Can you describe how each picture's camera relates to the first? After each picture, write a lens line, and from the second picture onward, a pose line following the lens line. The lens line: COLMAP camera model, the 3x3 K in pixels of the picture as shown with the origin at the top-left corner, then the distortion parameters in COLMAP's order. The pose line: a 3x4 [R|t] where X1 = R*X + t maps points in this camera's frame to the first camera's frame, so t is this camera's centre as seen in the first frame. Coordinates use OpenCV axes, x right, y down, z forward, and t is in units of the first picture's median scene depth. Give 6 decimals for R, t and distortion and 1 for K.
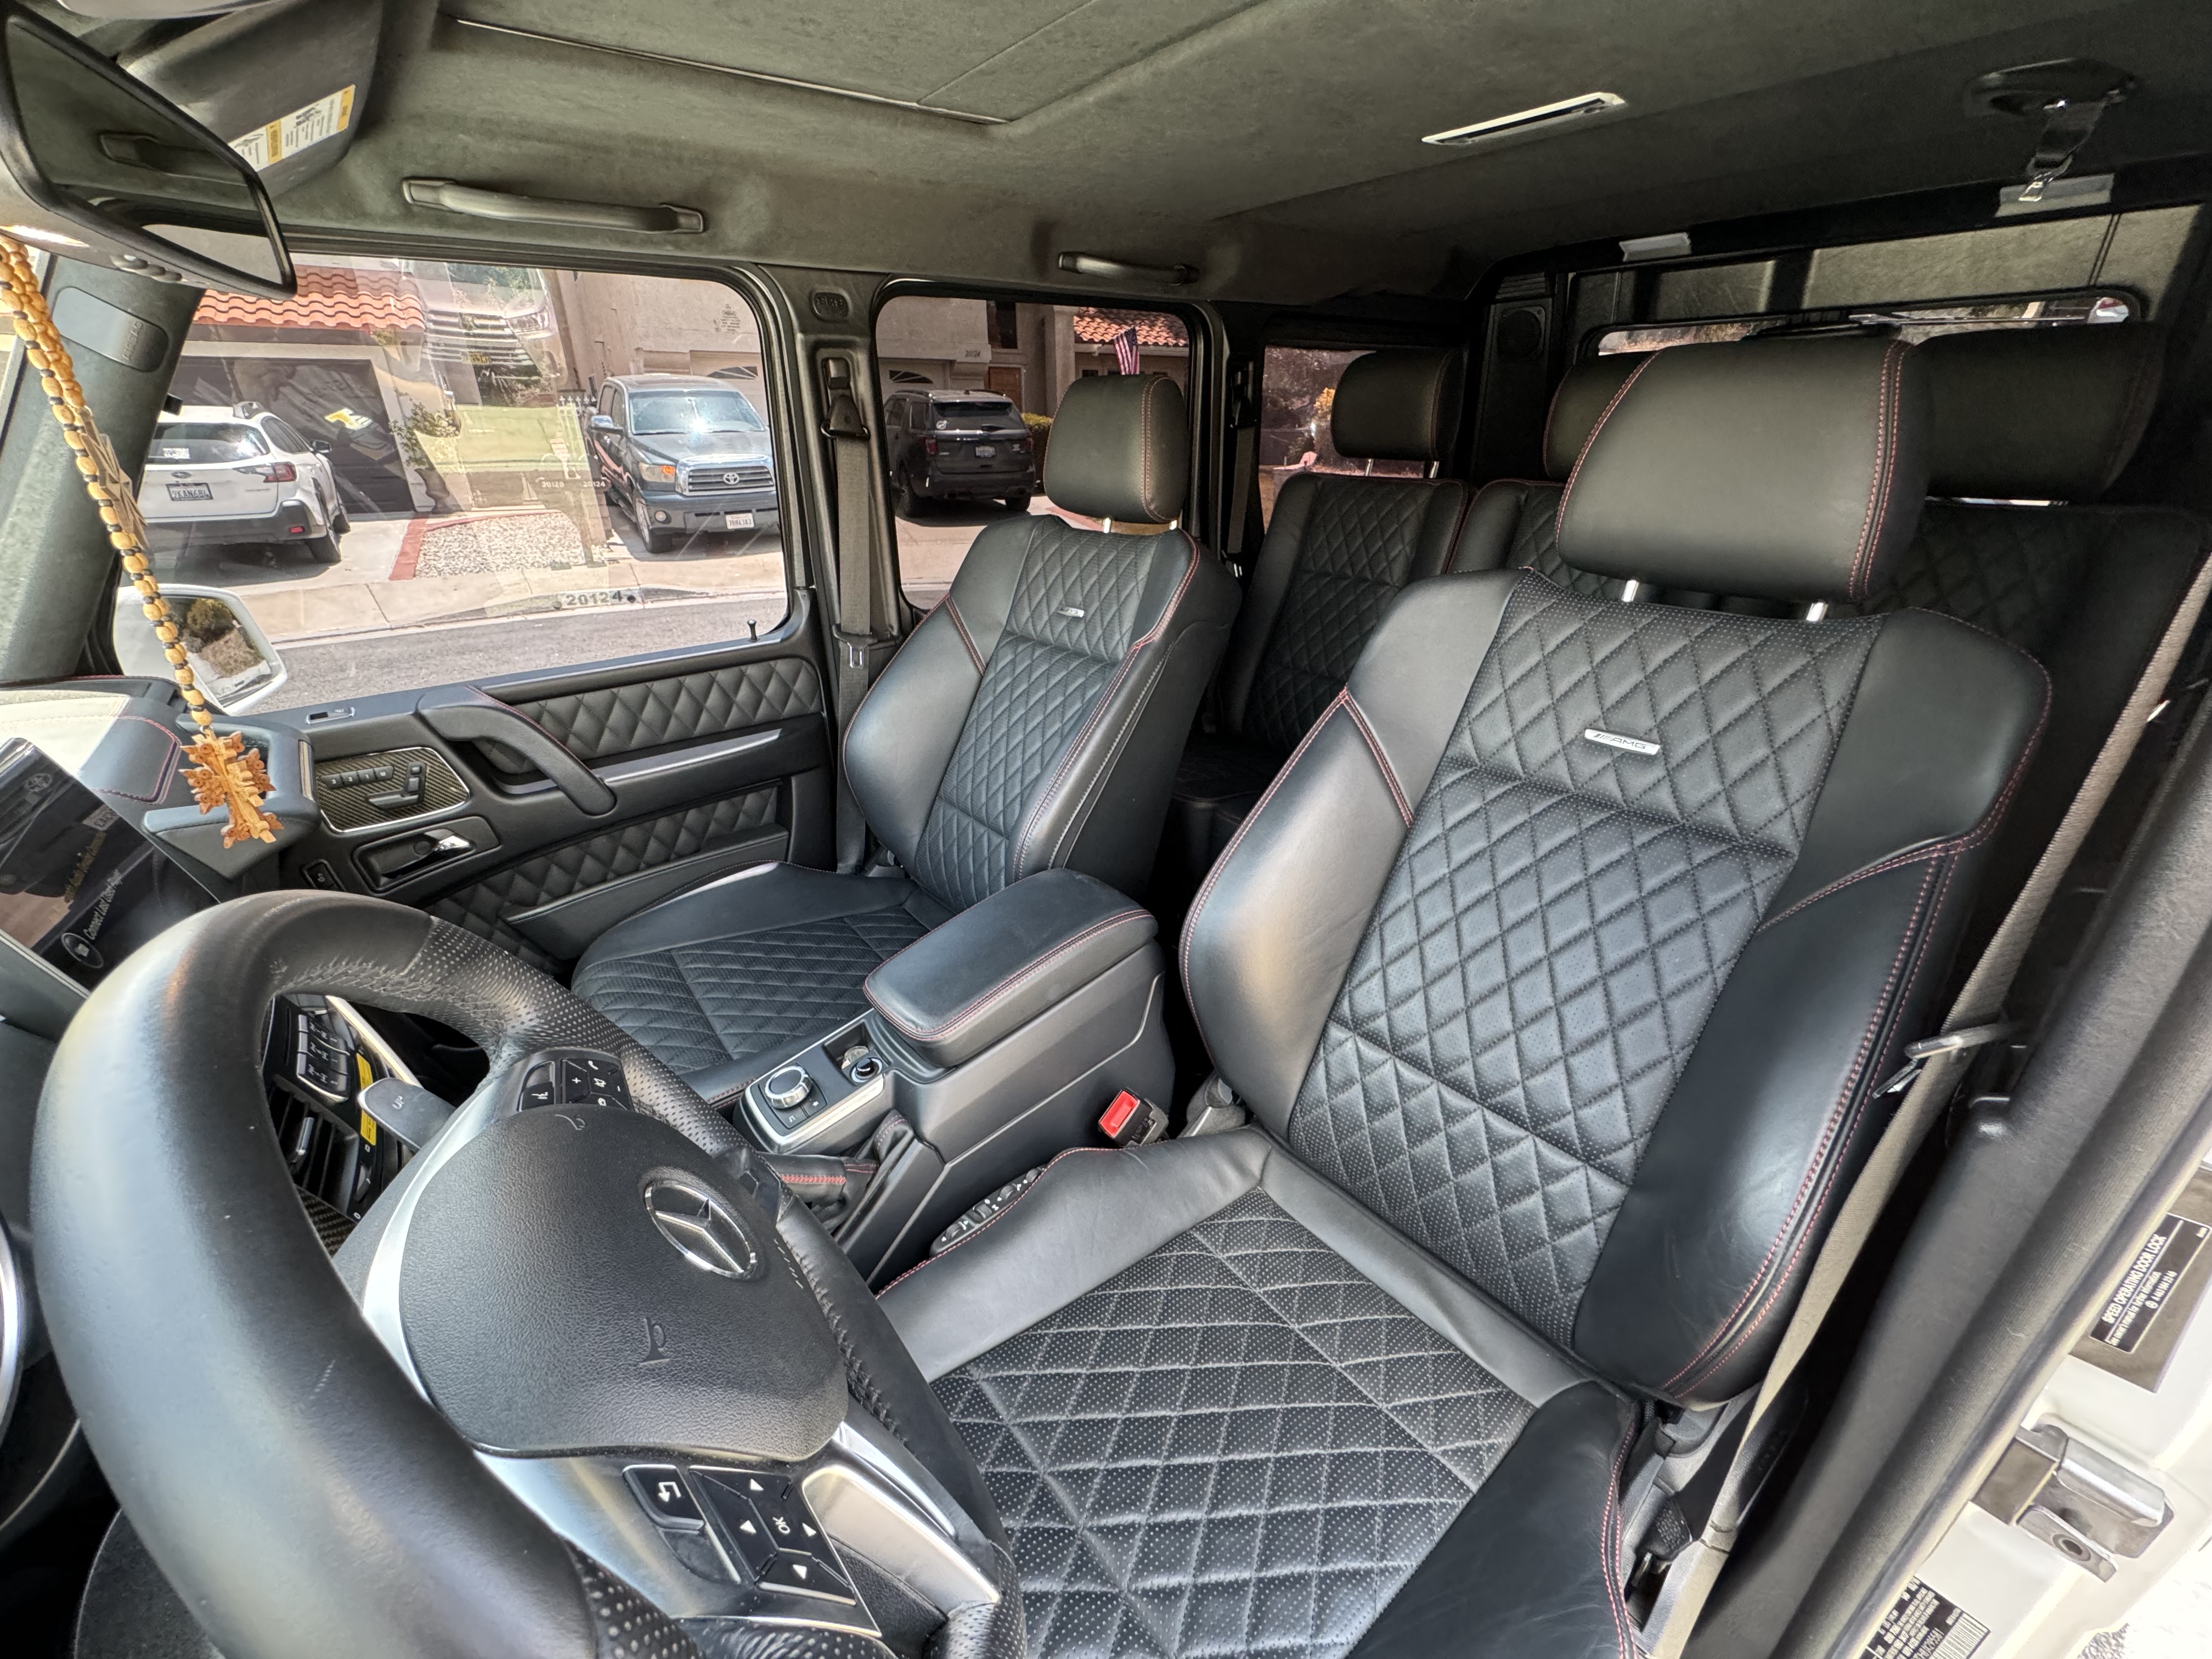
lens RADIAL K [[884.2, 0, 1098.7], [0, 884.2, 815.7], [0, 0, 1]] dist [-0.001432, -0.000198]
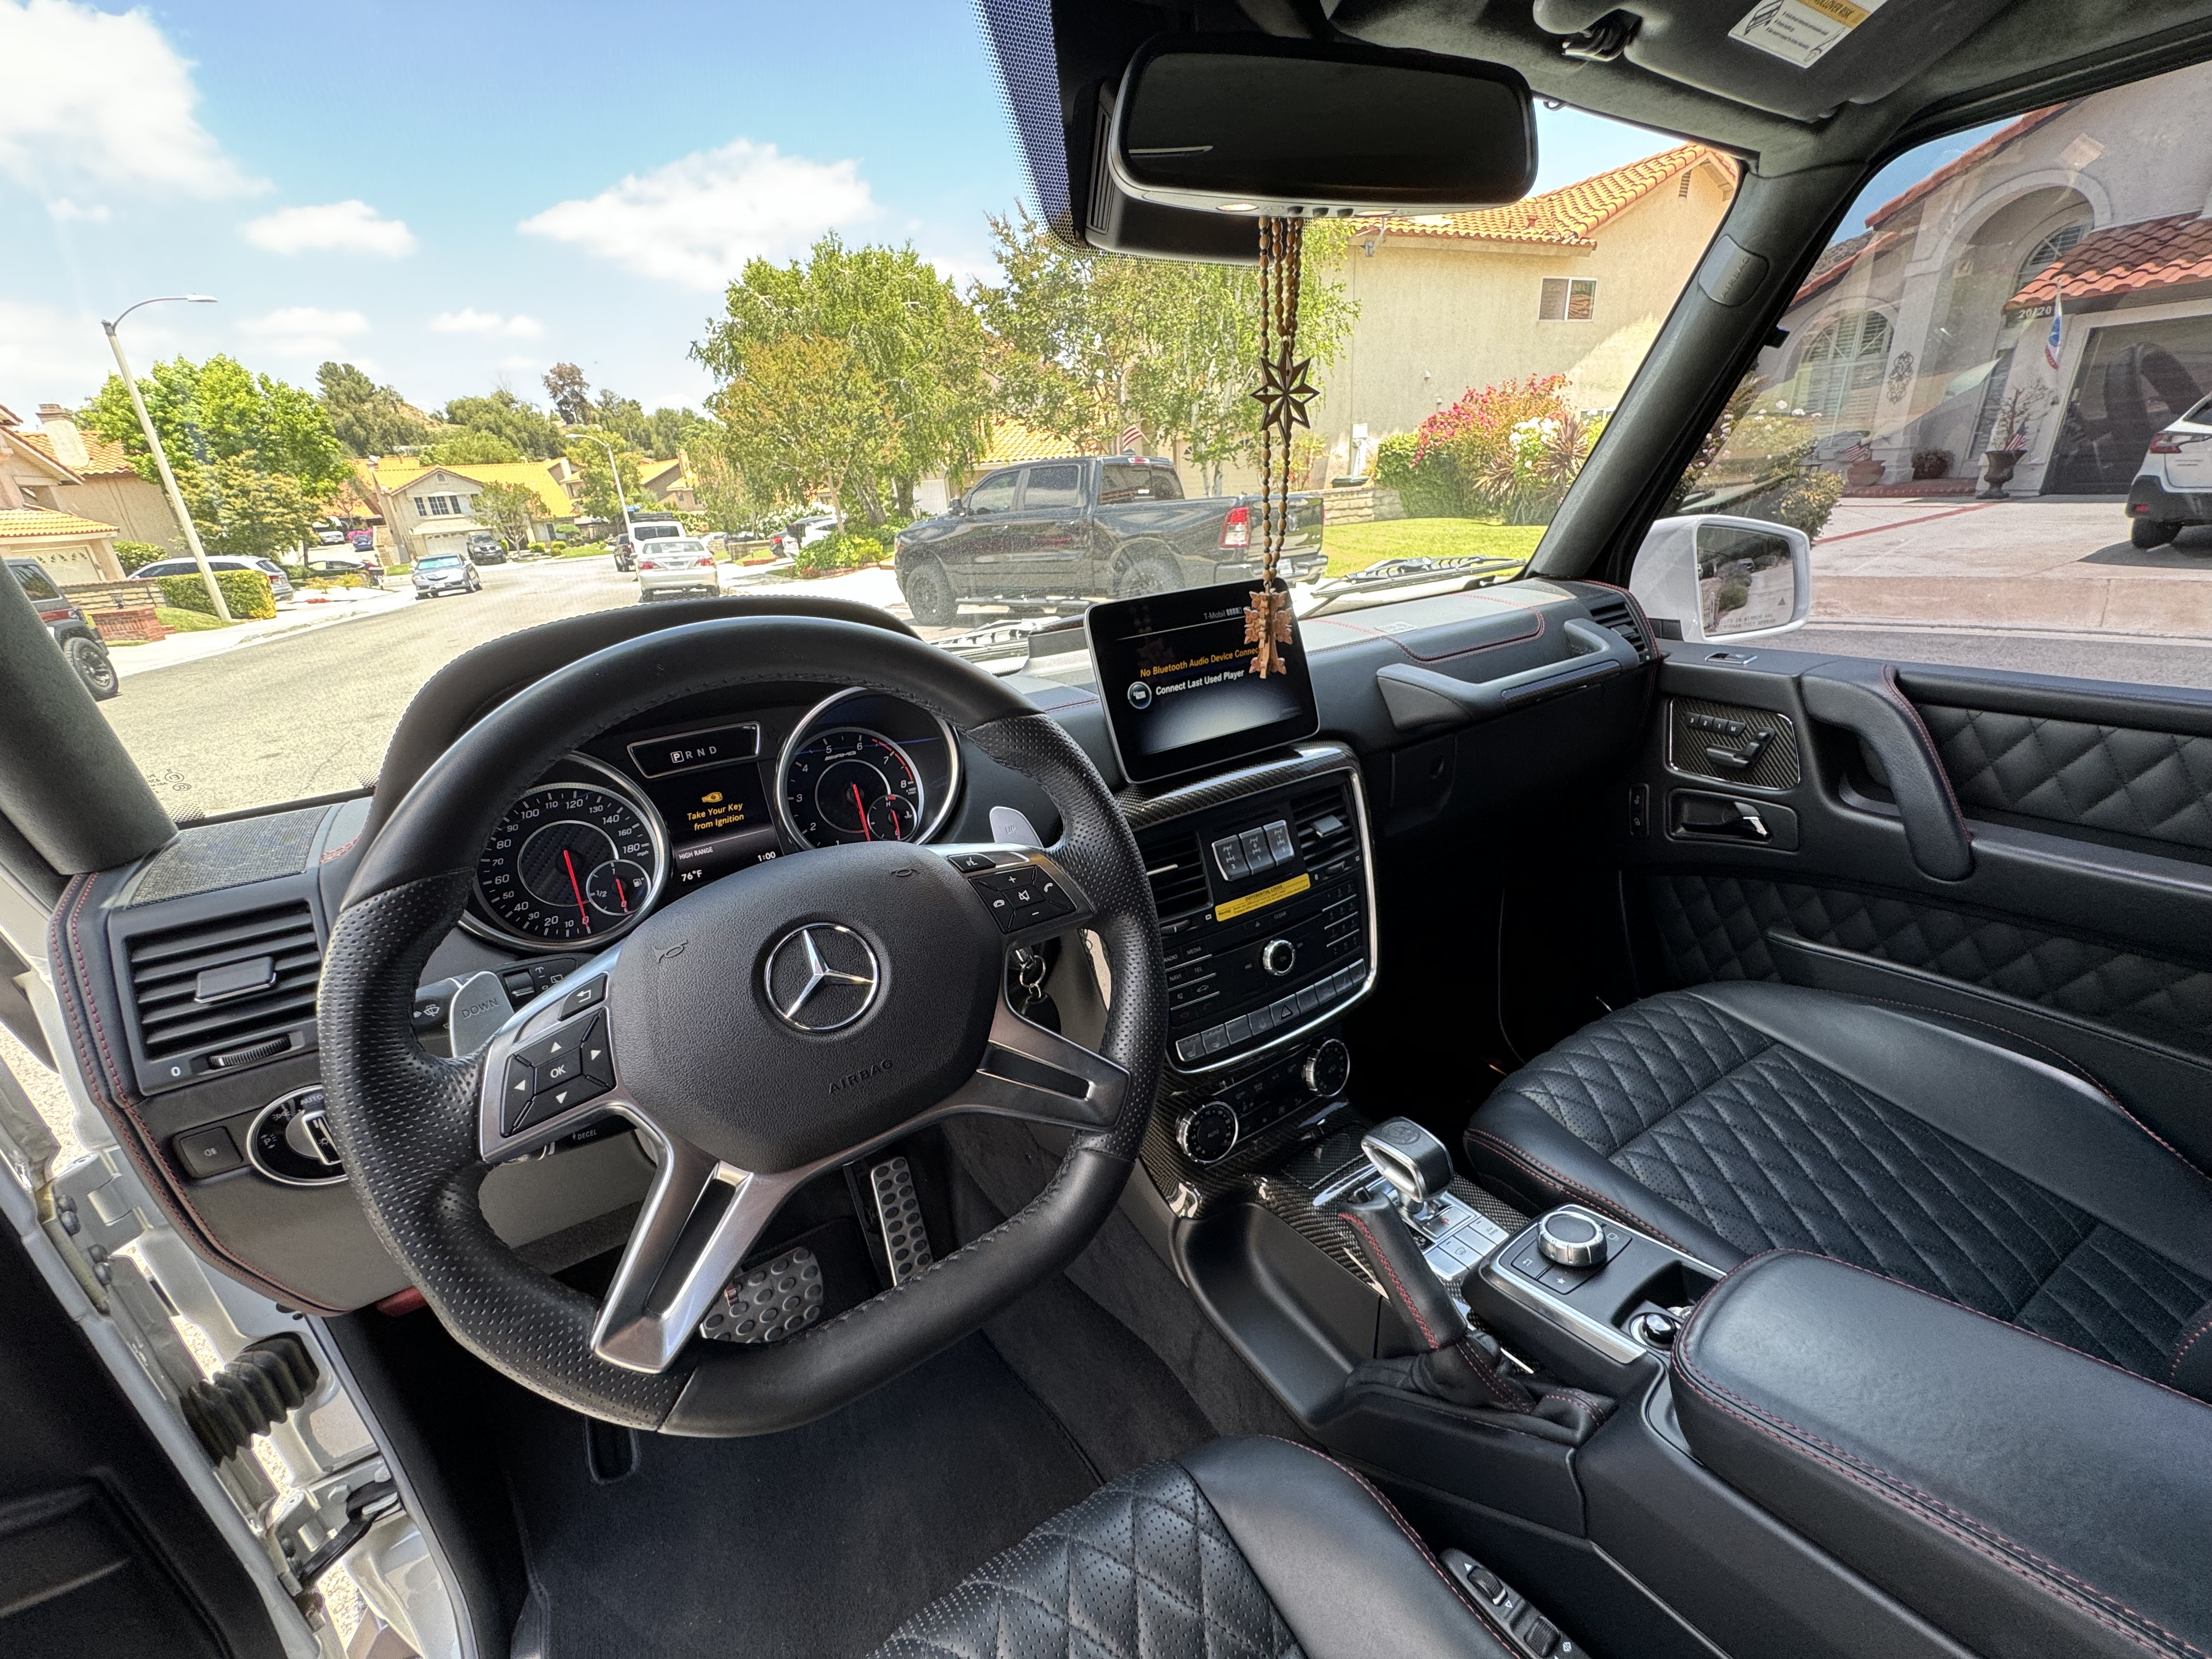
lens RADIAL K [[884.2, 0, 1096.1], [0, 884.2, 821.0], [0, 0, 1]] dist [-0.001432, -0.000198]
pose [[-0.106513, 0.371098, -0.922465, 0.155815], [-0.342126, 0.857416, 0.384433, -0.086635], [0.933598, 0.356546, 0.035636, 0.346704]]
